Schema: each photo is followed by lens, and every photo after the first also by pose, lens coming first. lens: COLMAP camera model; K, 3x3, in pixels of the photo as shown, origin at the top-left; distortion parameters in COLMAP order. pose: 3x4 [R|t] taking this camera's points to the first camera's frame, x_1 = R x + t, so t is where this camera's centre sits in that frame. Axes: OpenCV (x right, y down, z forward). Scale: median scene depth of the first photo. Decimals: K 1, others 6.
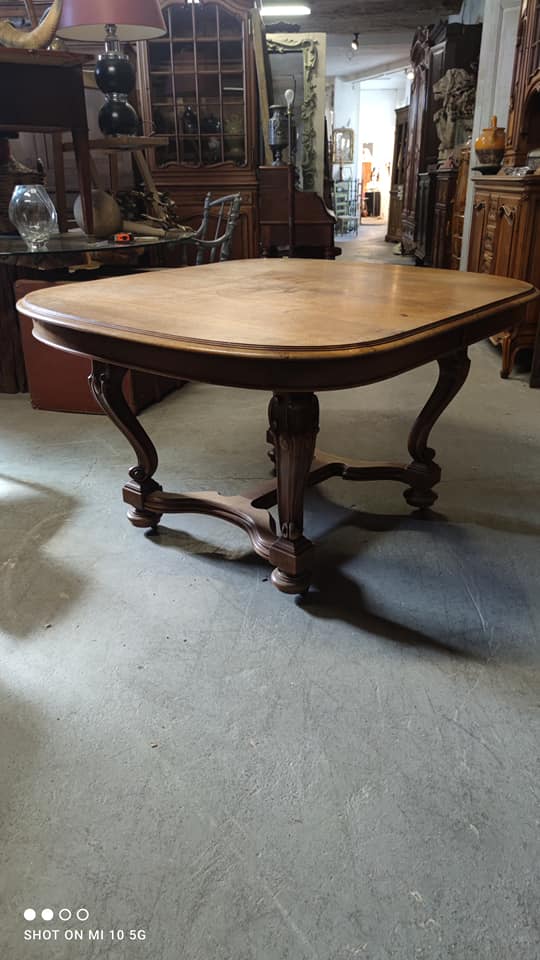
lens RADIAL K [[713.4, 0, 269.8], [0, 713.4, 481.6], [0, 0, 1]] dist [0.060288, -0.058871]
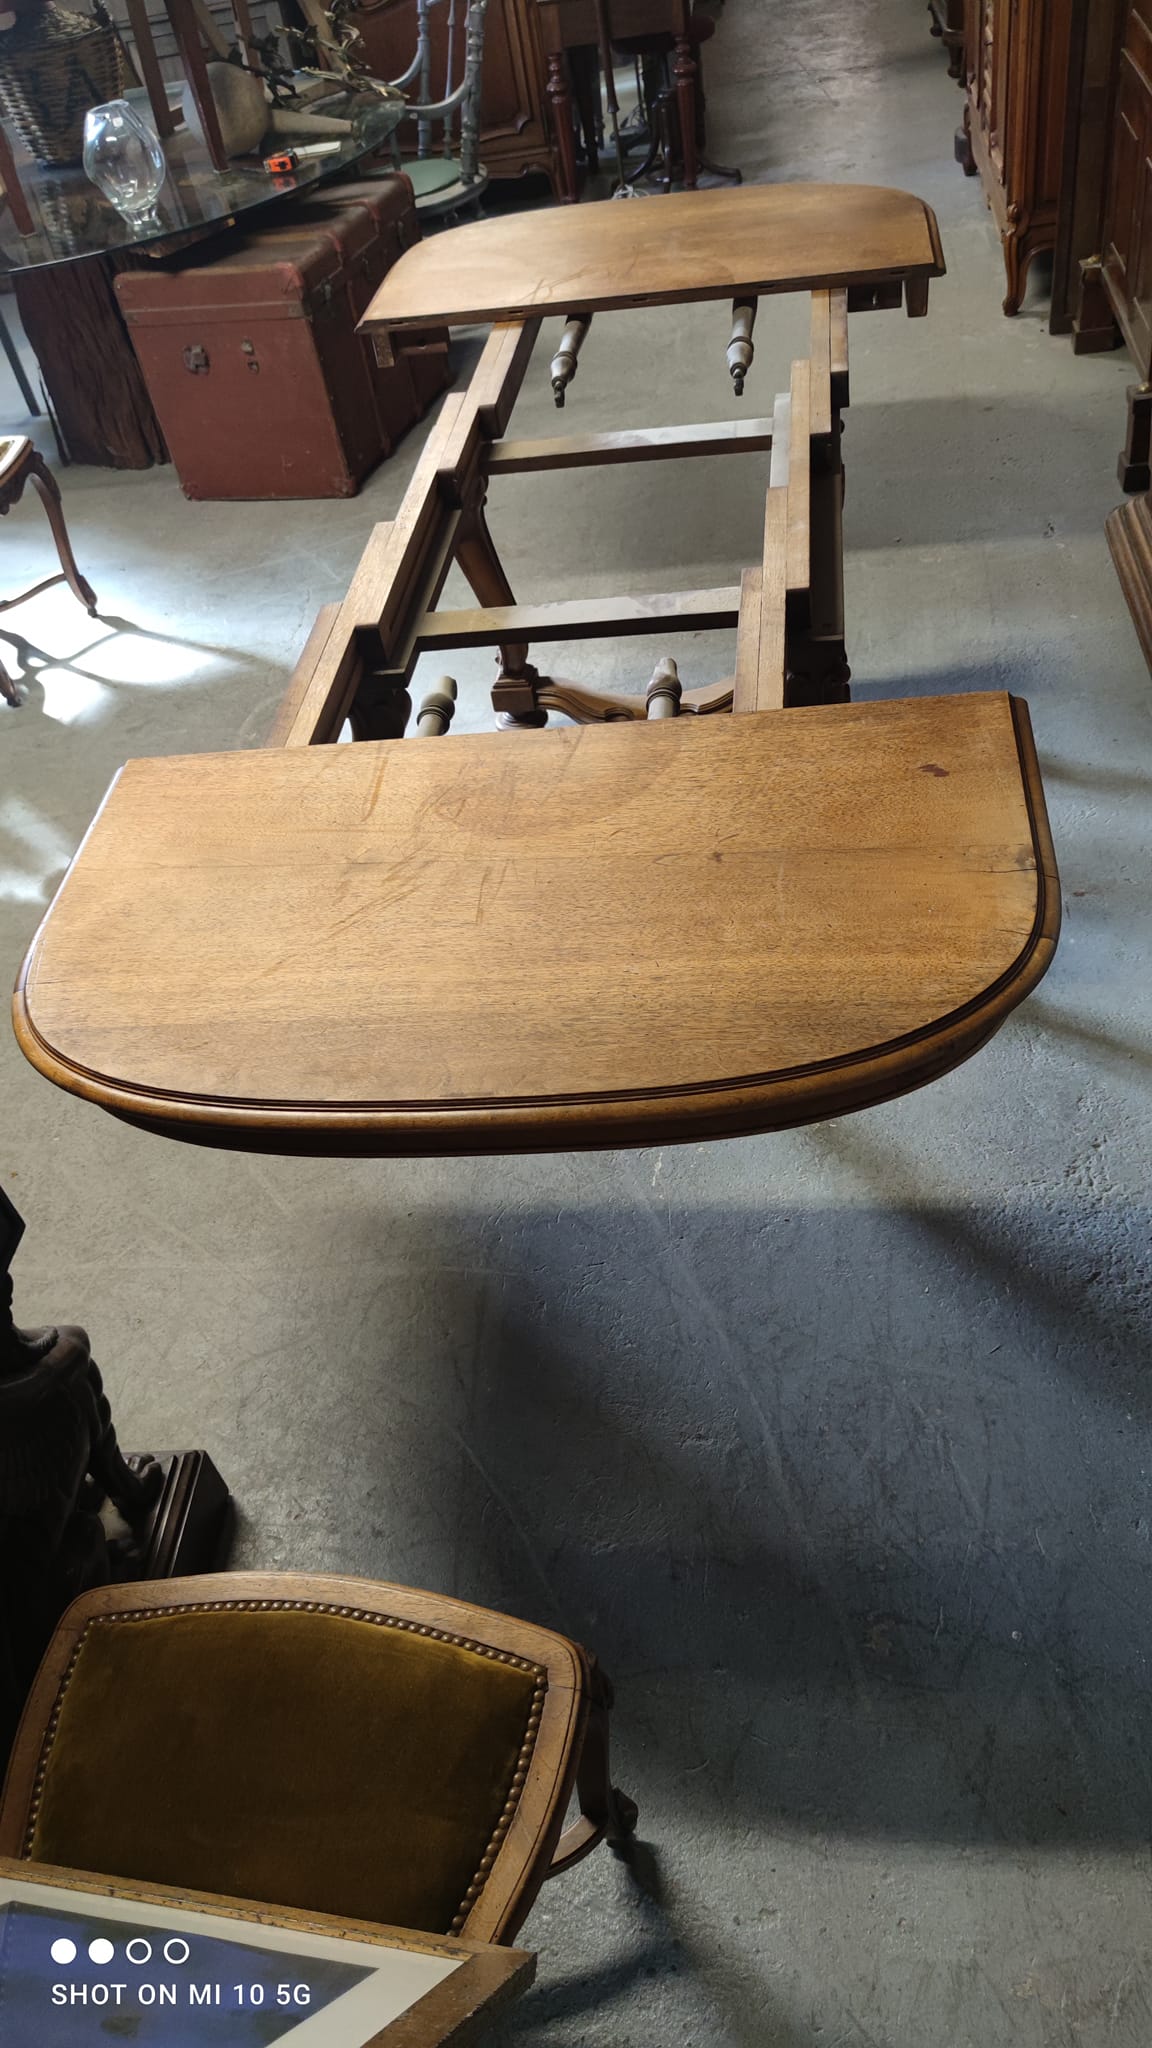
lens RADIAL K [[1522.0, 0, 587.3], [0, 1522.0, 1036.3], [0, 0, 1]] dist [0.060288, -0.058871]
pose [[0.991149, -0.093218, -0.094521, 0.113416], [0.119986, 0.933706, 0.337338, -0.107643], [0.056808, -0.345694, 0.936626, -0.472504]]
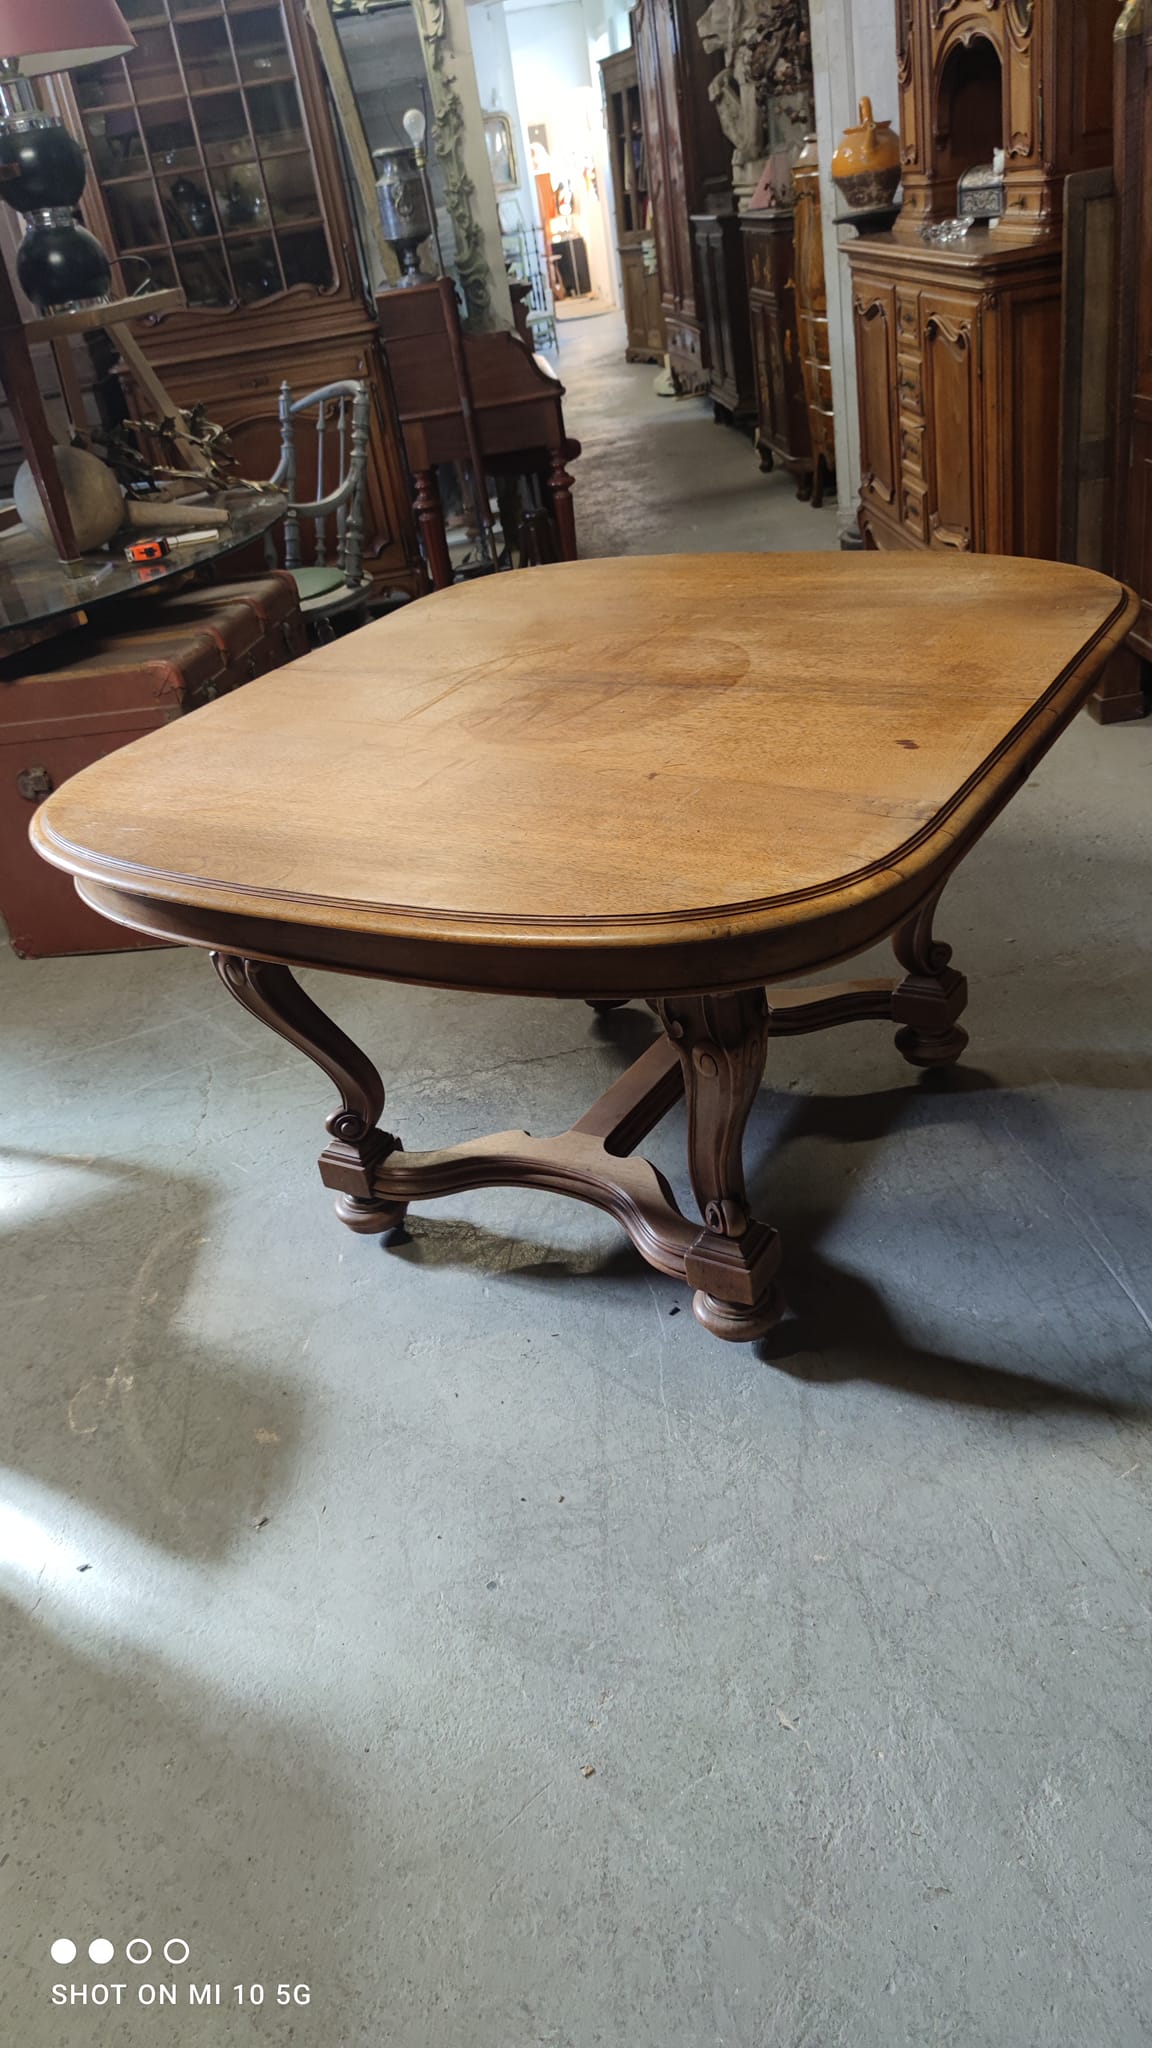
lens RADIAL K [[1522.0, 0, 570.9], [0, 1522.0, 1023.3], [0, 0, 1]] dist [0.060288, -0.058871]
pose [[0.979867, -0.189629, 0.062457, -0.081254], [0.183419, 0.978578, 0.093502, -0.125087], [-0.078850, -0.080164, 0.993658, 0.014080]]
